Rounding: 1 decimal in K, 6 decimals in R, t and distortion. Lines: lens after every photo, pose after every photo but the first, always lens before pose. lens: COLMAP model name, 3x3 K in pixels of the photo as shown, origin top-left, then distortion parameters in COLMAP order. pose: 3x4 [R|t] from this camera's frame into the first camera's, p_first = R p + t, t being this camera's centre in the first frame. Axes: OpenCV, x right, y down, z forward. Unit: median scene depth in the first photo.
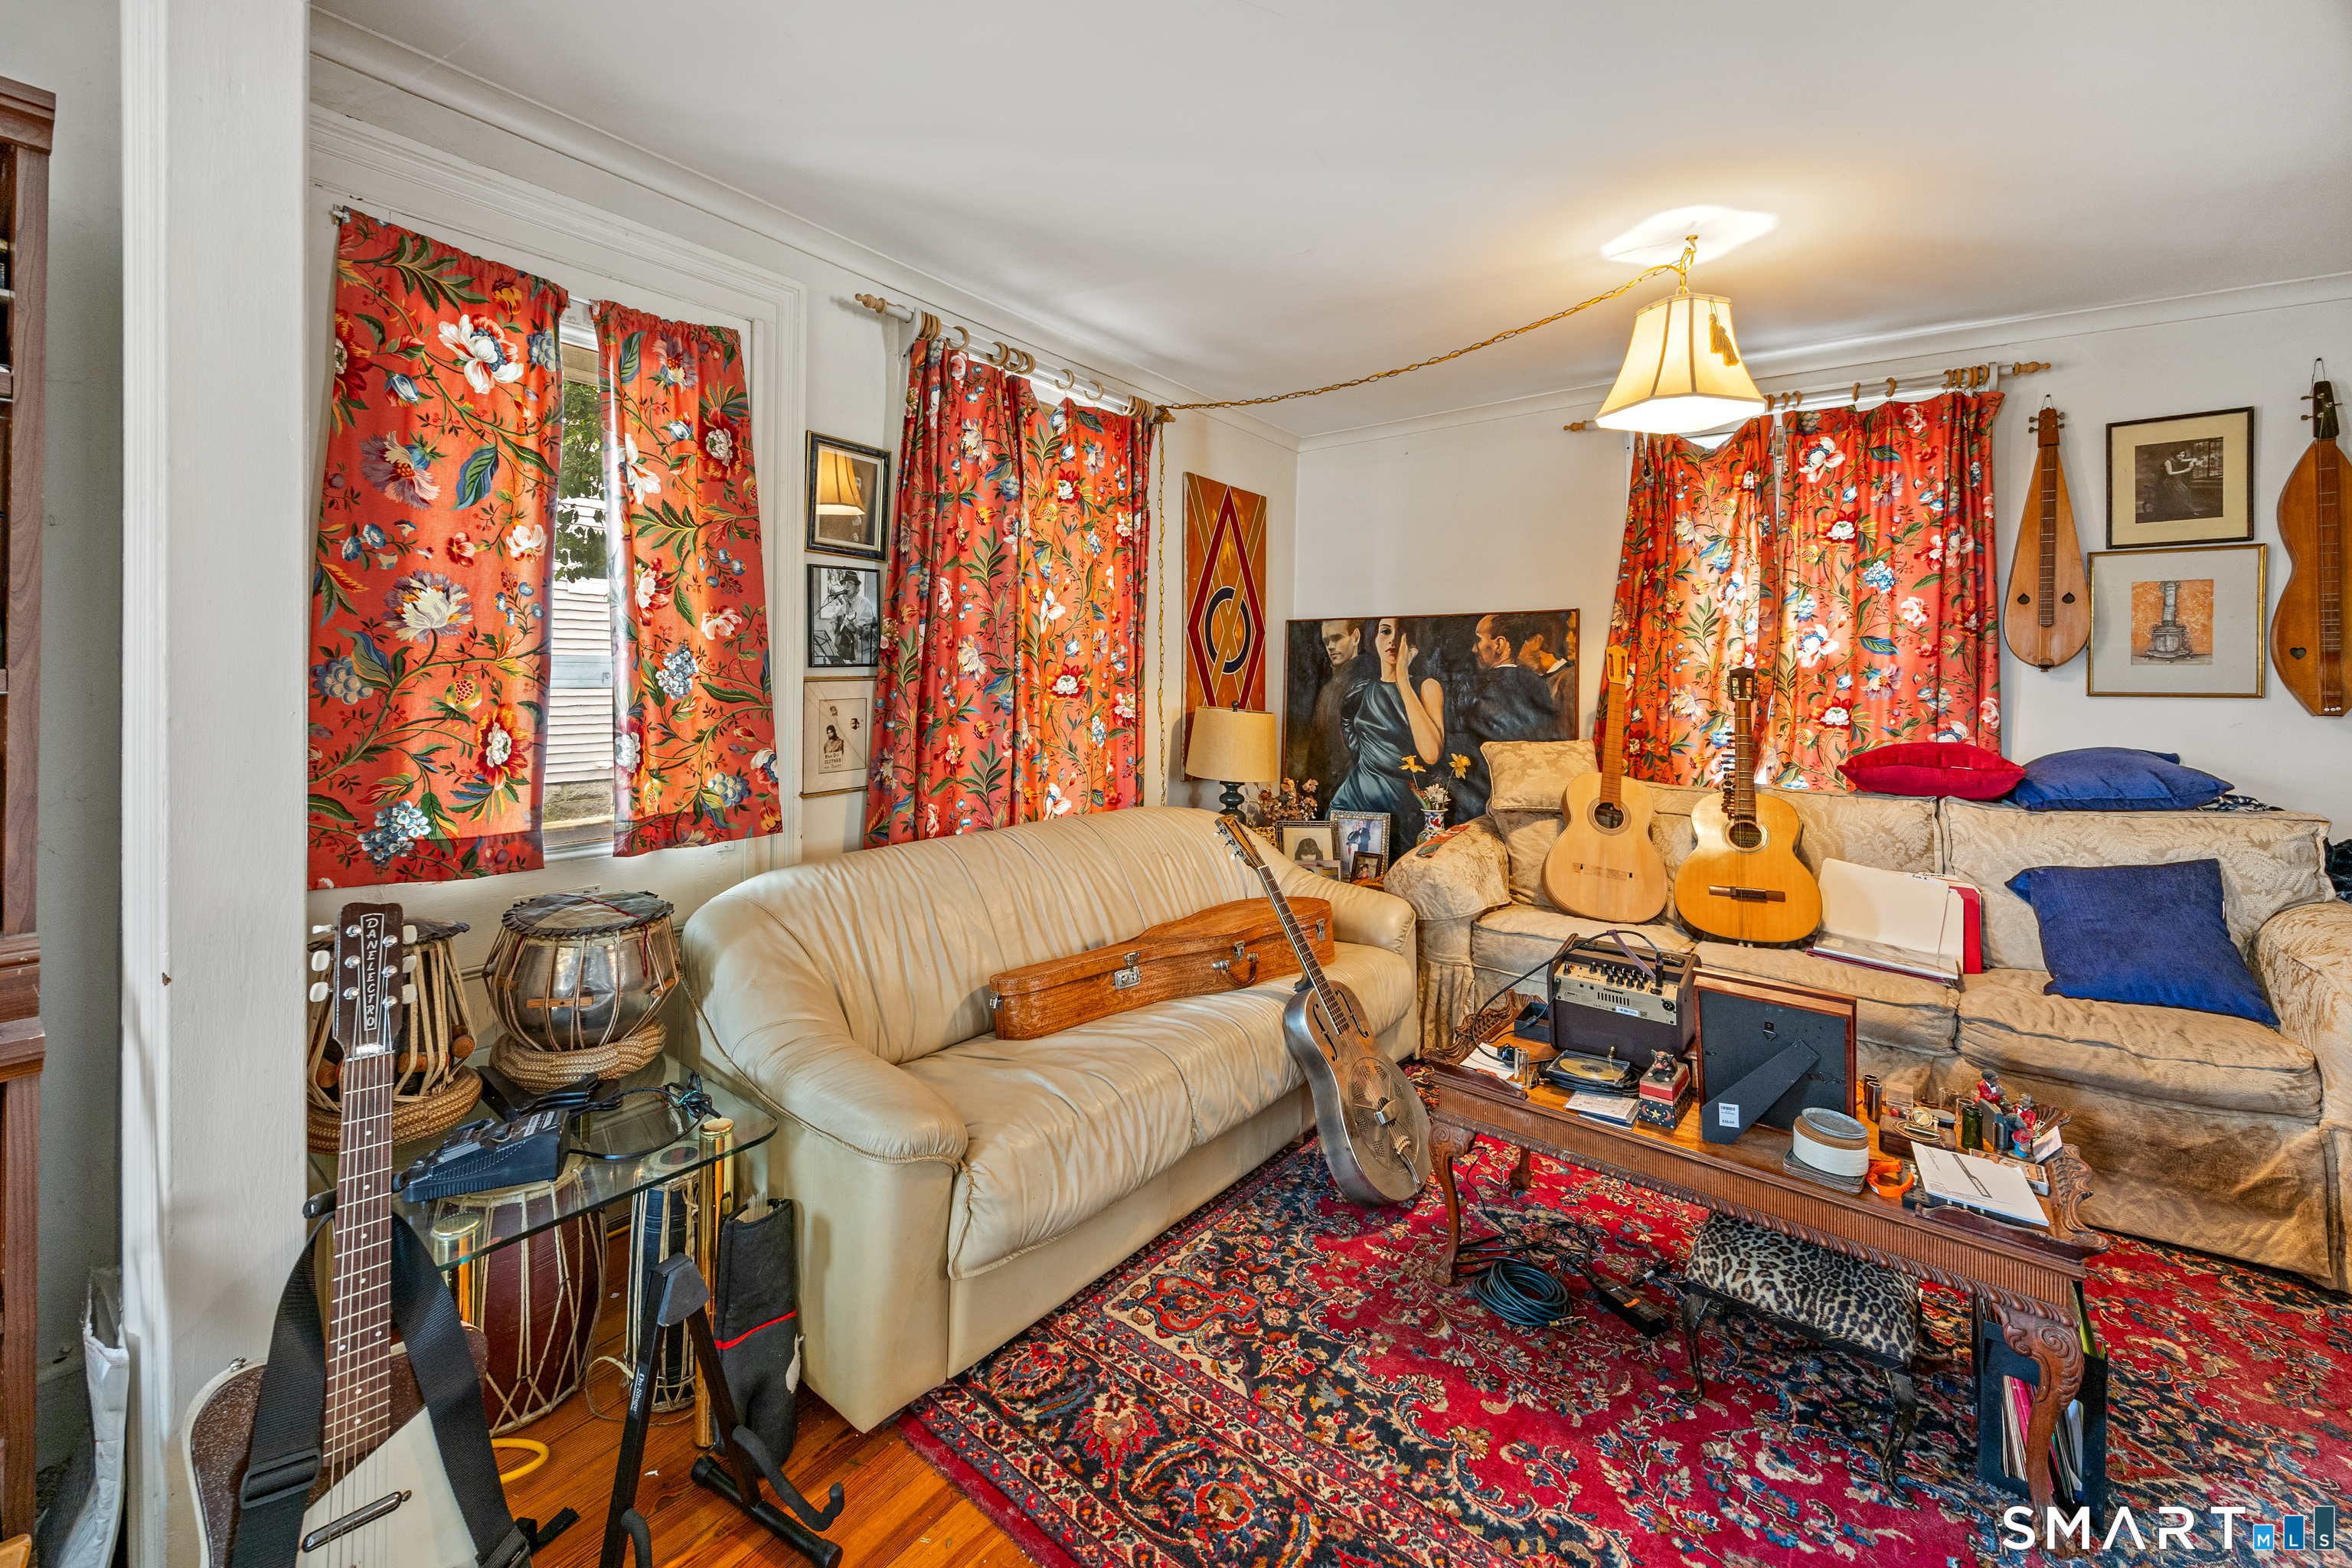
lens RADIAL K [[903.4, 0, 1176.2], [0, 903.4, 688.8], [0, 0, 1]] dist [0.000433, 0.000300]
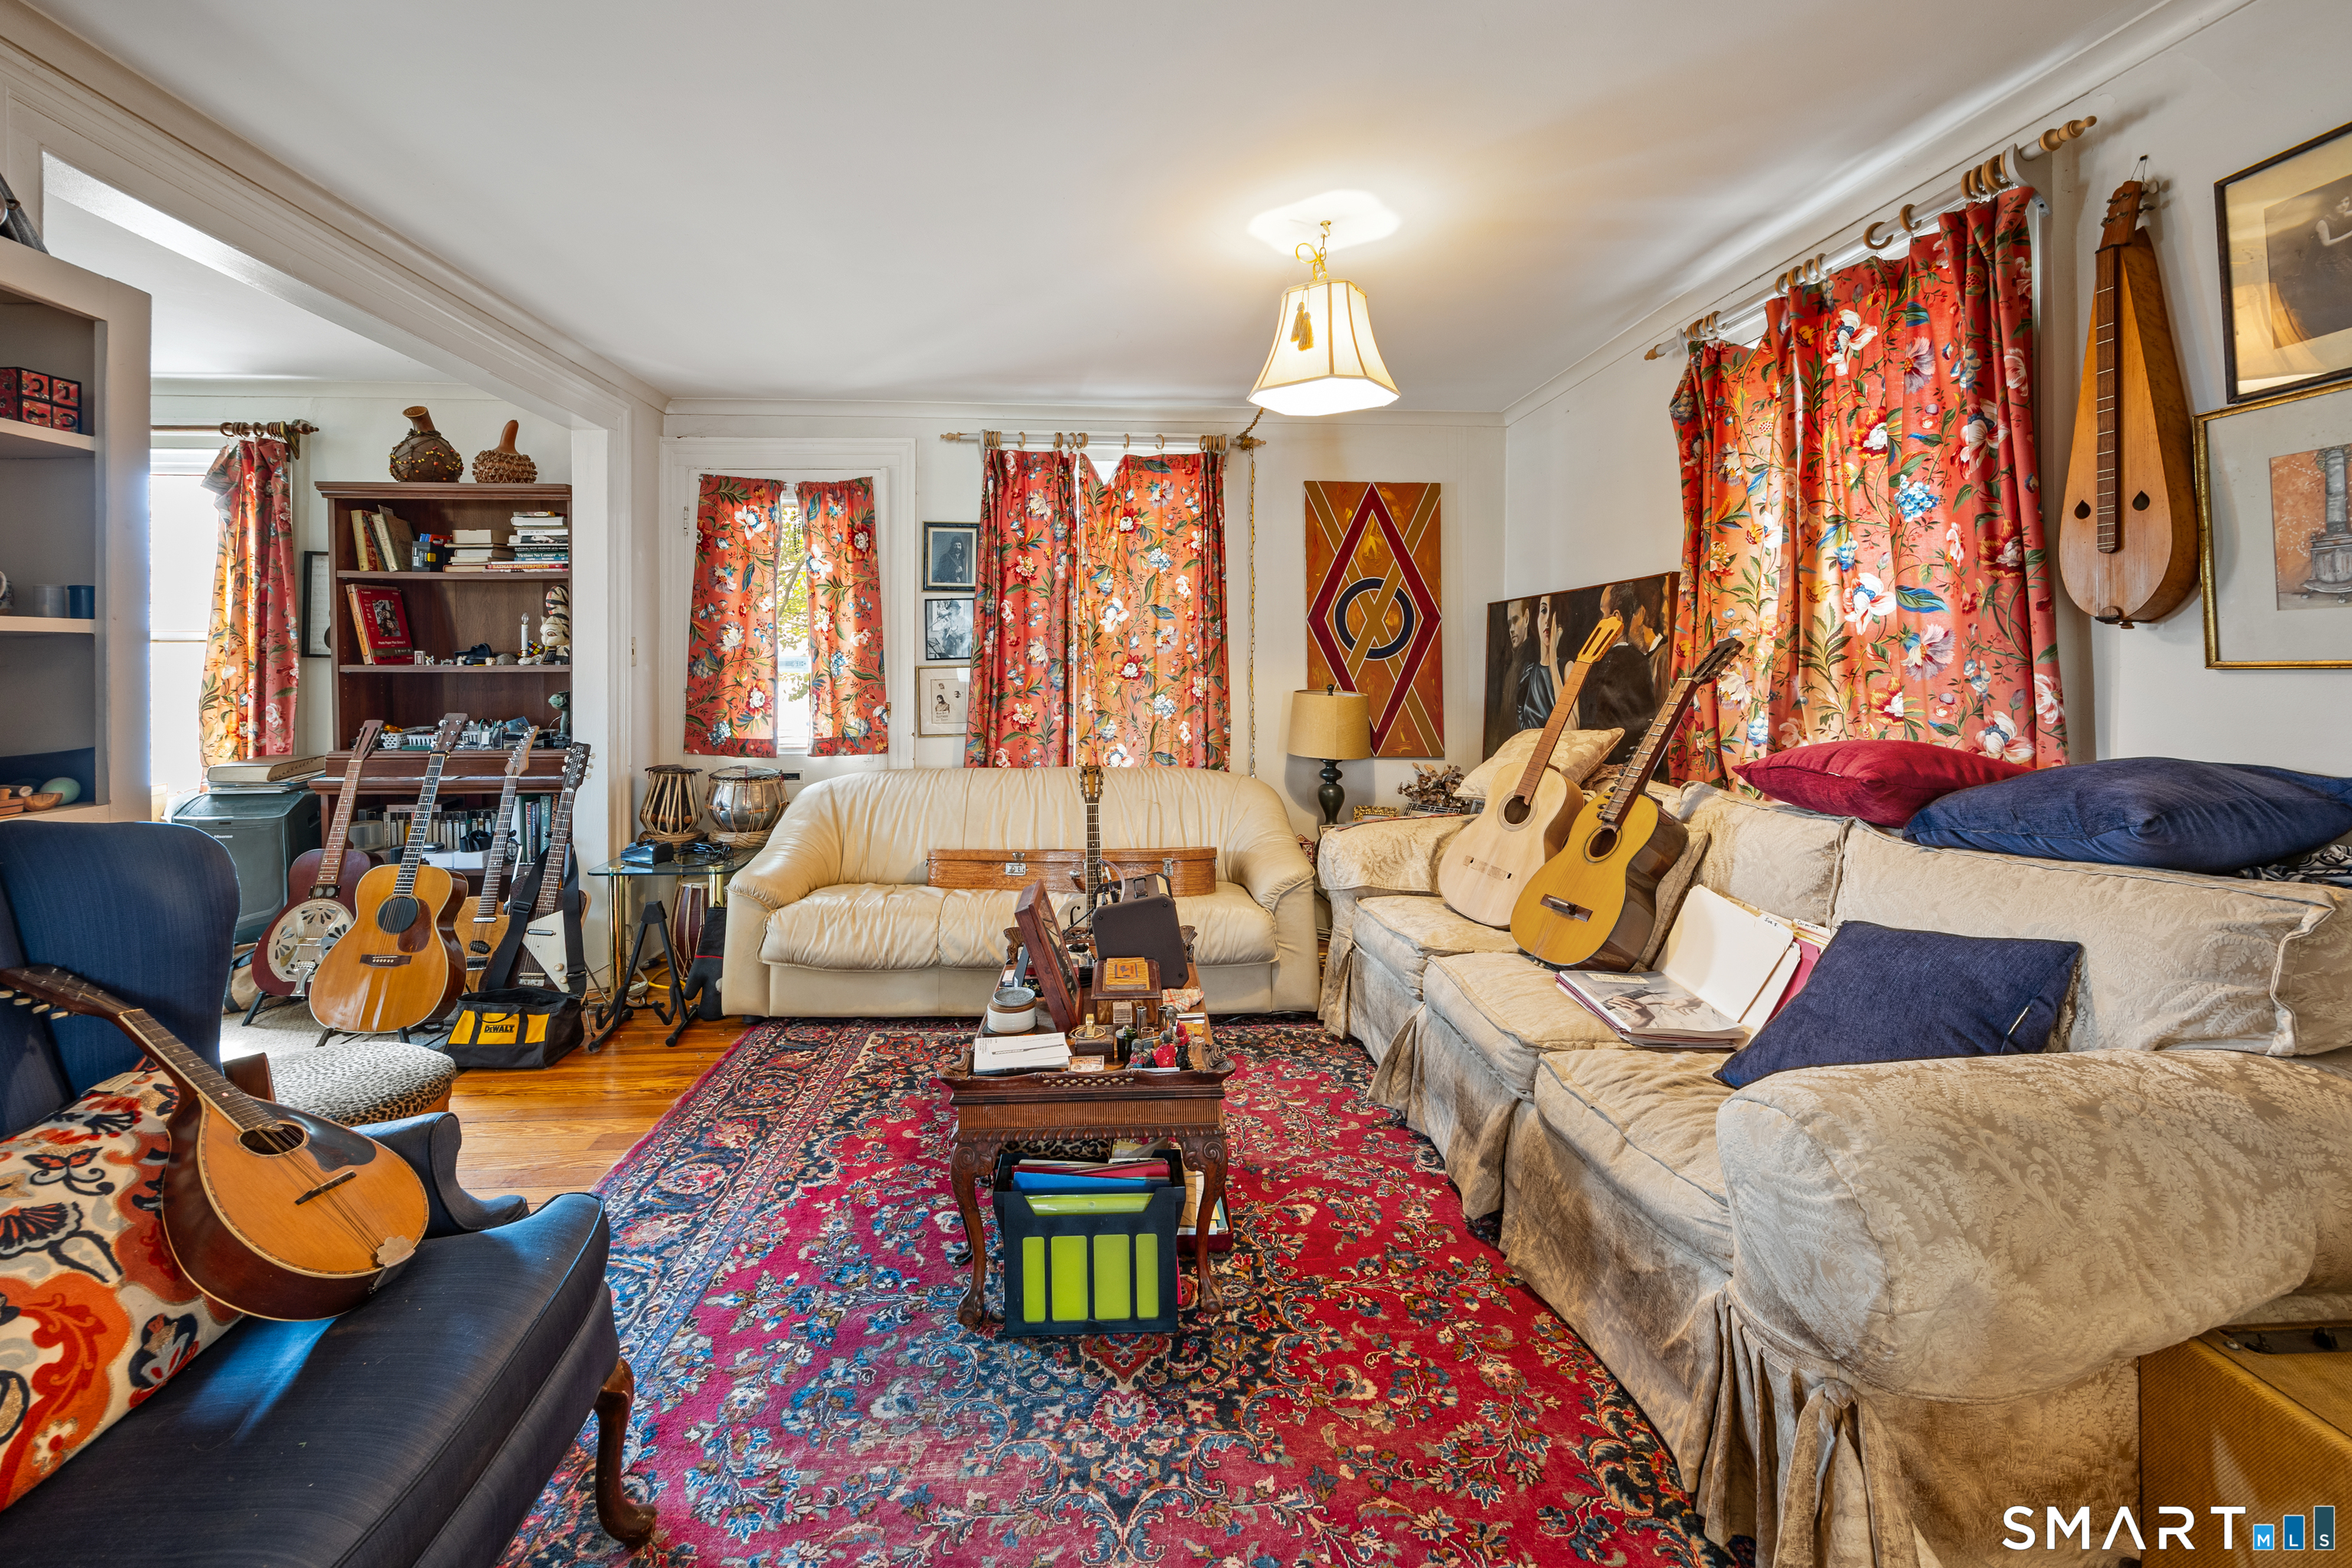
lens RADIAL K [[916.6, 0, 1172.3], [0, 916.6, 668.4], [0, 0, 1]] dist [-0.000055, 0.000173]
pose [[0.682093, -0.012235, -0.731163, 1.257377], [-0.001046, 0.999843, -0.017706, 0.023457], [0.731265, 0.012842, 0.681973, 0.179940]]
